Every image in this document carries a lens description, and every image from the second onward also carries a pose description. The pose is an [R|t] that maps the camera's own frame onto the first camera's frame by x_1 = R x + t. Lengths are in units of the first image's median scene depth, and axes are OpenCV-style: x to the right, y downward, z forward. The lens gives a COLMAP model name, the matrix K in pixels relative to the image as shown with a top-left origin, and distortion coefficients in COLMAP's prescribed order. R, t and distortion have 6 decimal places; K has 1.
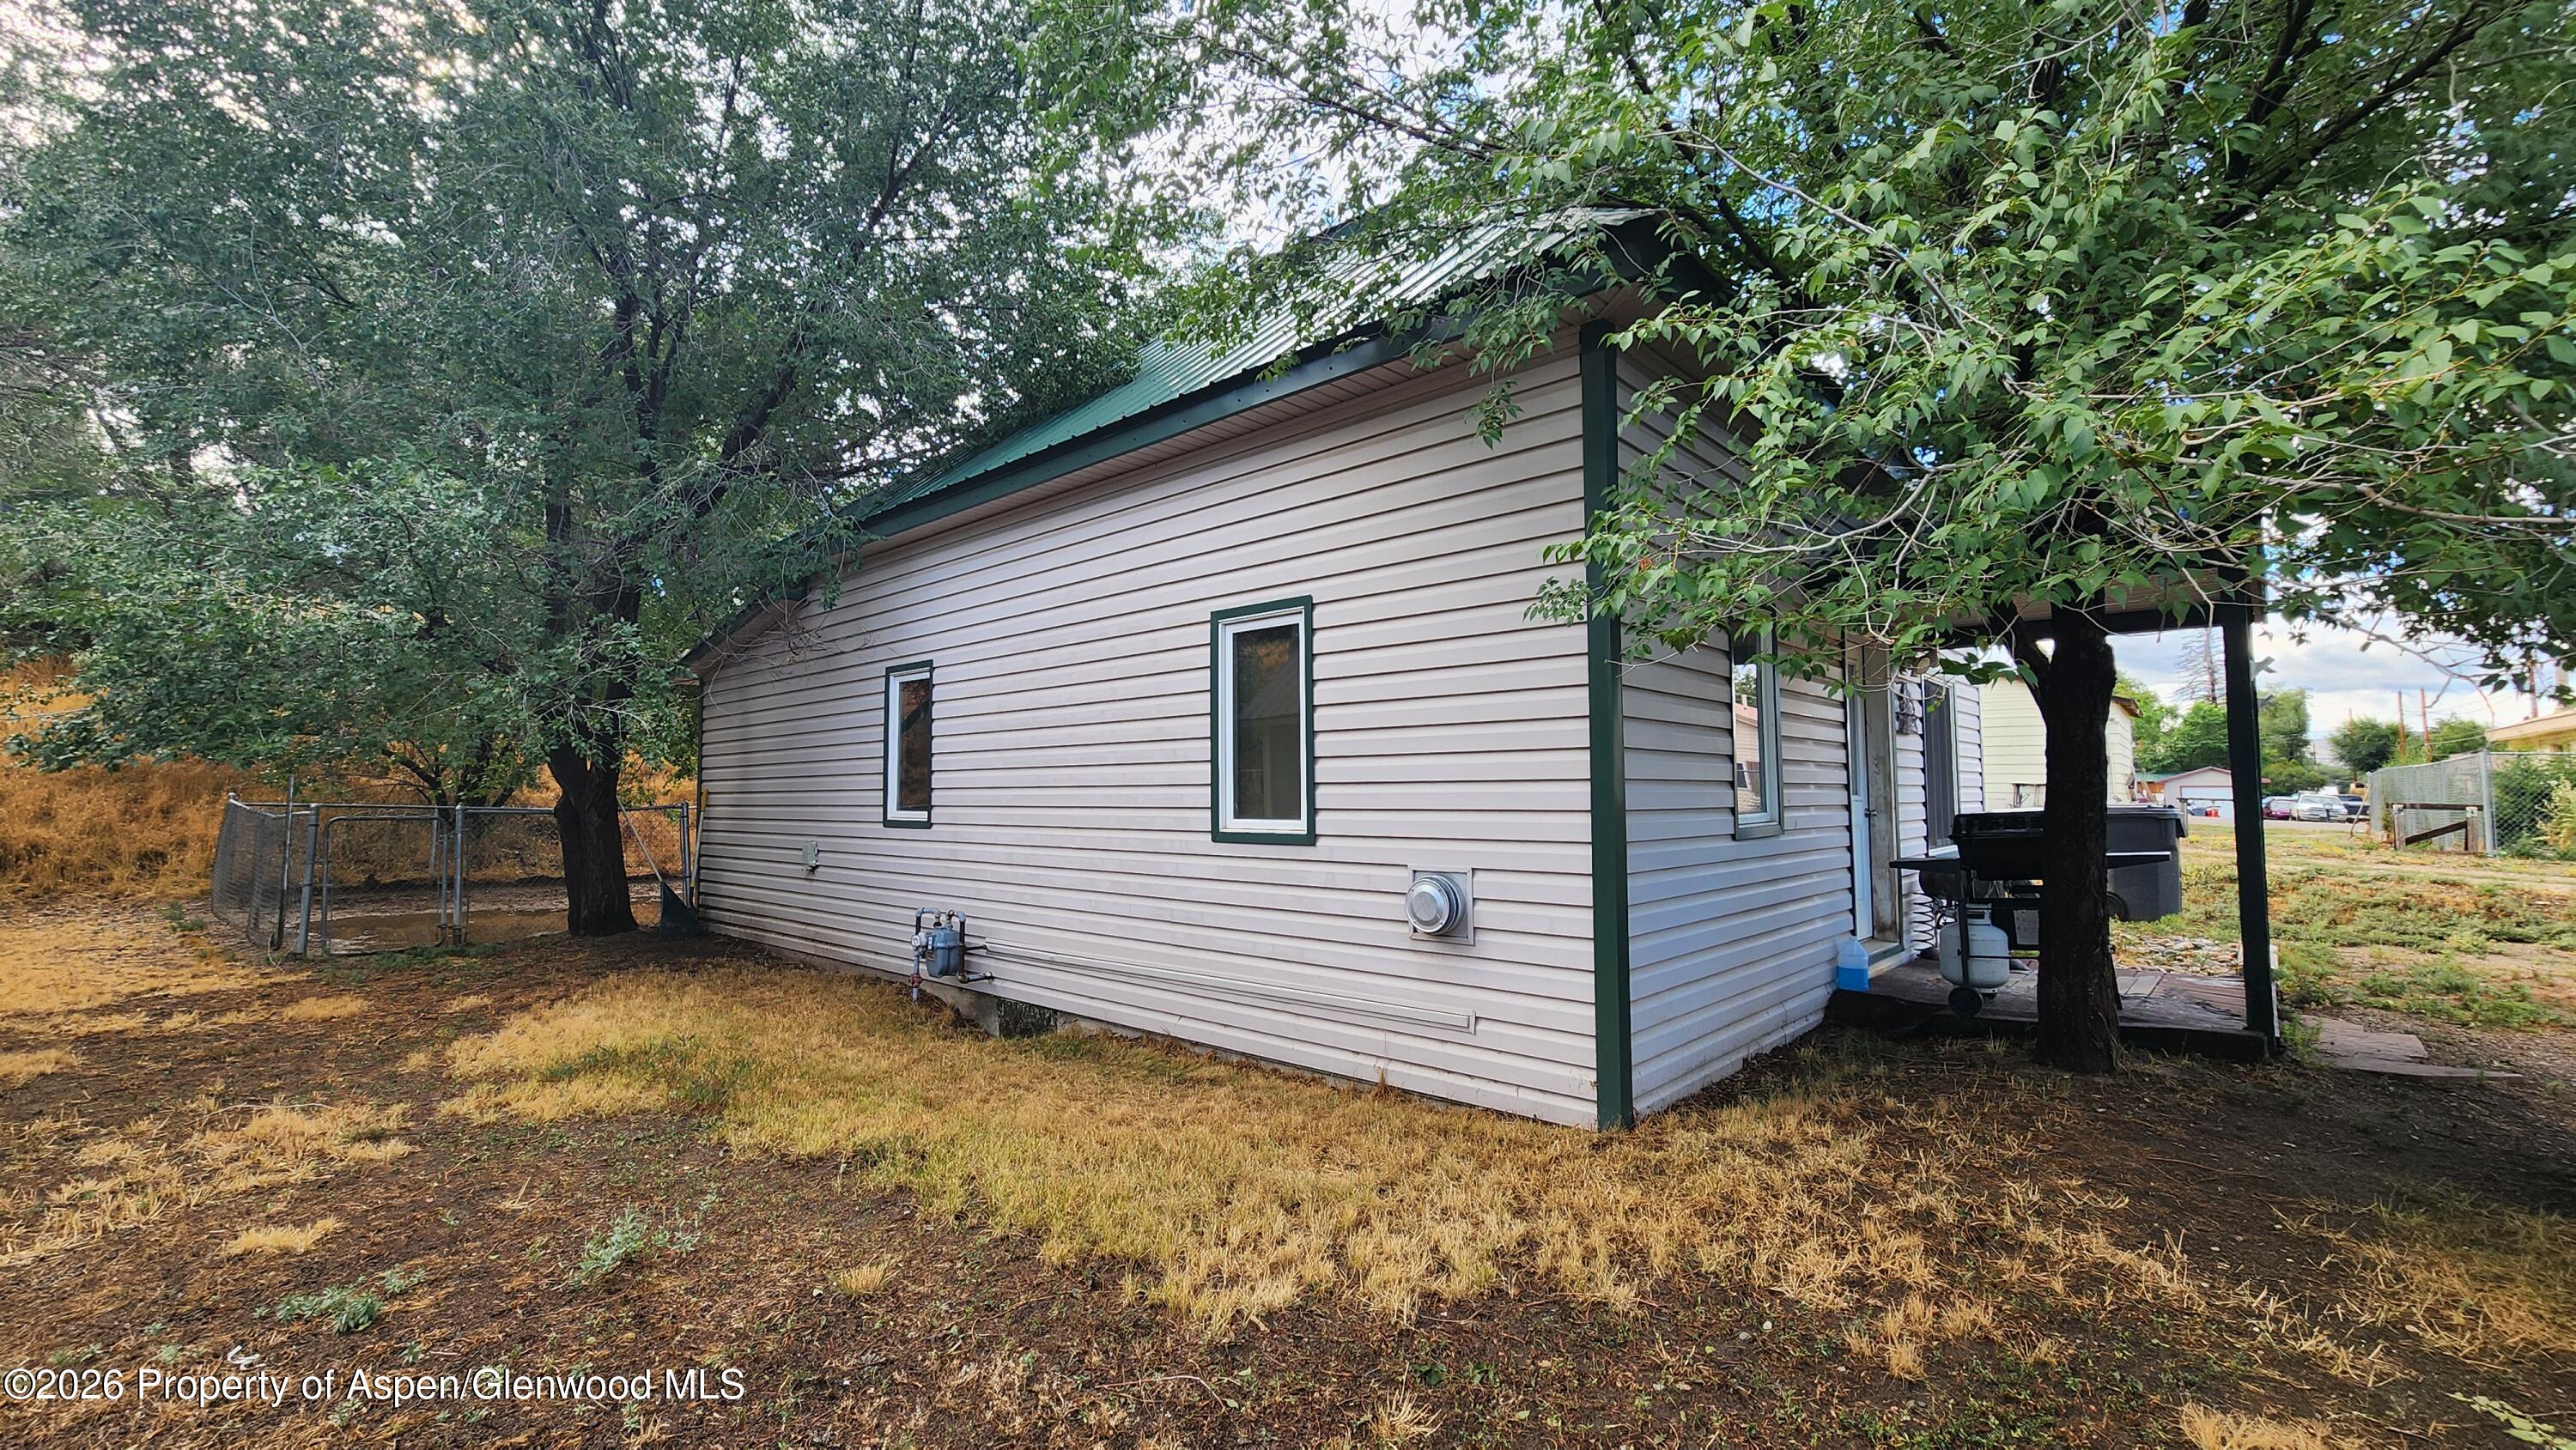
lens RADIAL K [[1044.0, 0, 1284.9], [0, 1044.0, 734.2], [0, 0, 1]] dist [0.001105, -0.000489]
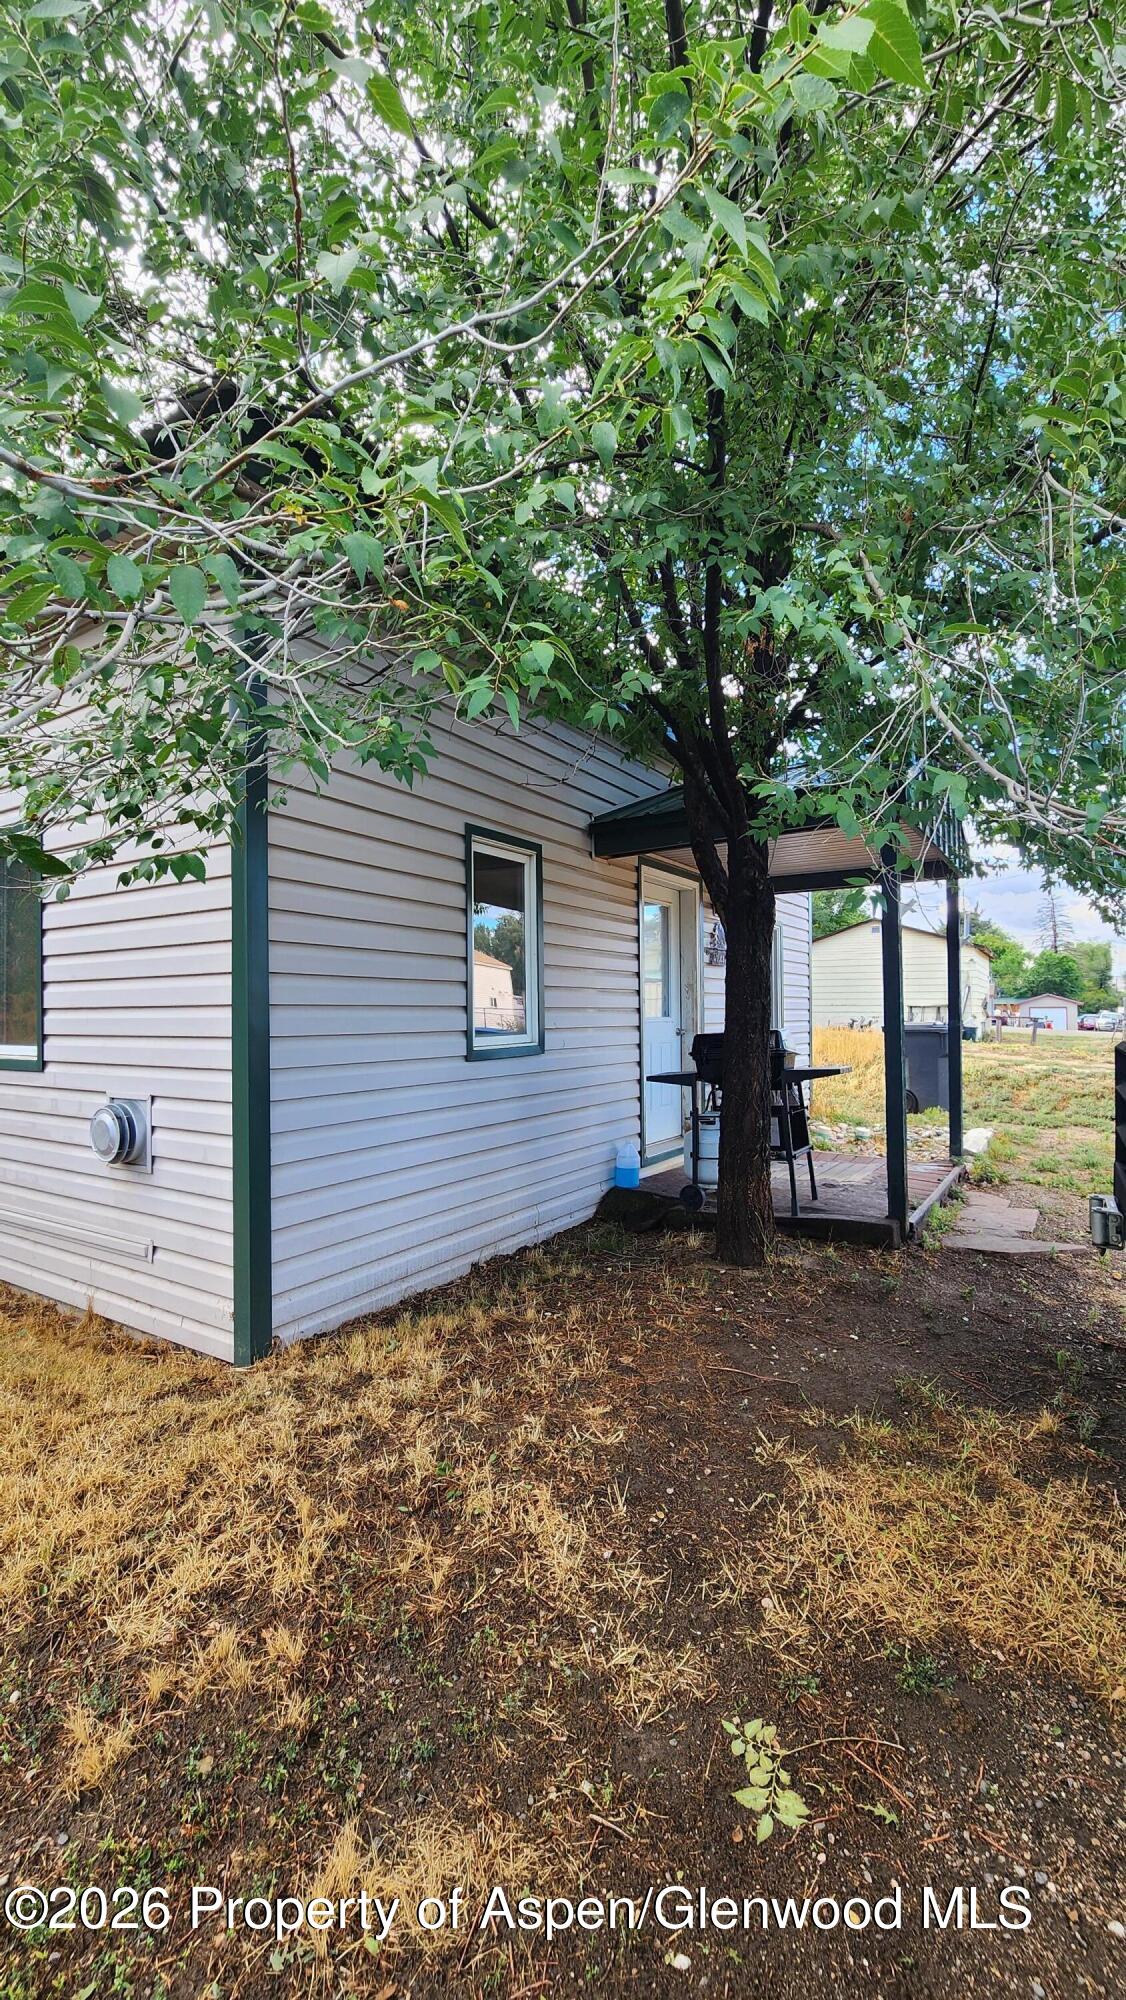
lens RADIAL K [[810.6, 0, 563.0], [0, 810.6, 1000.0], [0, 0, 1]] dist [0.001105, -0.000489]
pose [[0.984417, 0.001025, 0.175848, 0.451788], [-0.008145, 0.999176, 0.039769, 0.005695], [-0.175663, -0.040582, 0.983614, 0.201828]]
